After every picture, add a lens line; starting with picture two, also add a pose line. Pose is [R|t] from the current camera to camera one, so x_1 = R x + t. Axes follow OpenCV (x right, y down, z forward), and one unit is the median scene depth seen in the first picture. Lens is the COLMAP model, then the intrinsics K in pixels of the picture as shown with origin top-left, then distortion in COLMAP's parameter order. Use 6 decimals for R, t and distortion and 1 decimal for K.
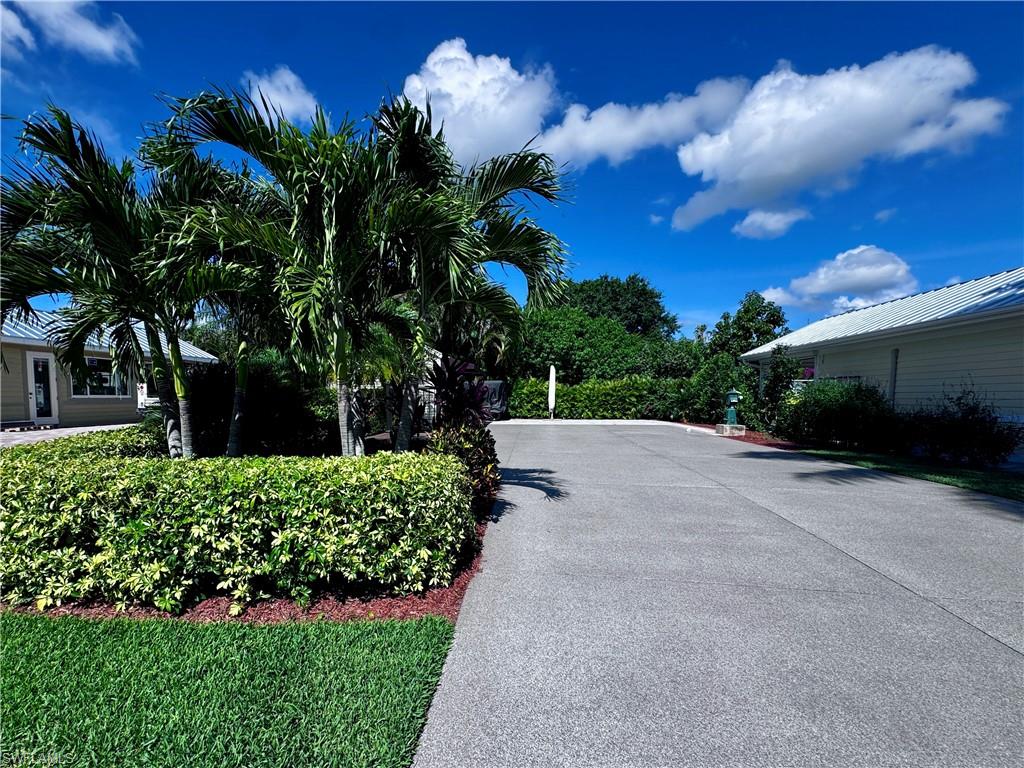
lens RADIAL K [[451.1, 0, 436.6], [0, 451.1, 421.8], [0, 0, 1]] dist [-0.019751, 0.003369]
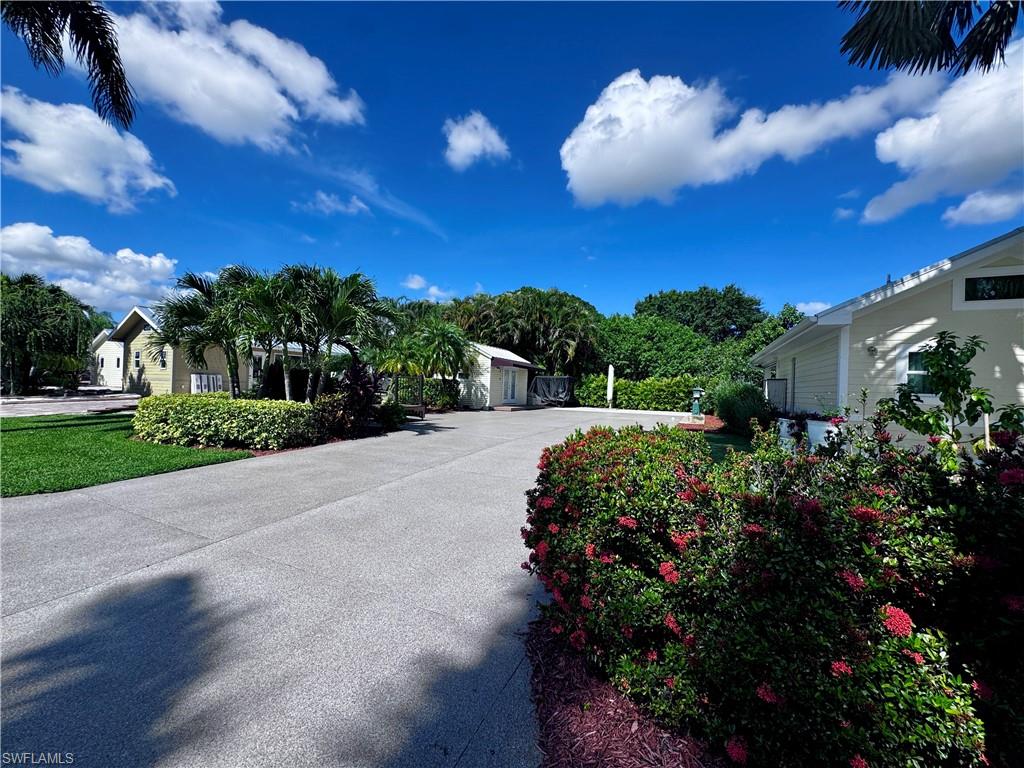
lens RADIAL K [[410.8, 0, 503.2], [0, 410.8, 386.2], [0, 0, 1]] dist [0.003343, 0.000015]
pose [[0.970021, 0.033962, -0.240636, 0.230282], [-0.048666, 0.997276, -0.055426, 0.009127], [0.238098, 0.065475, 0.969032, -0.144611]]
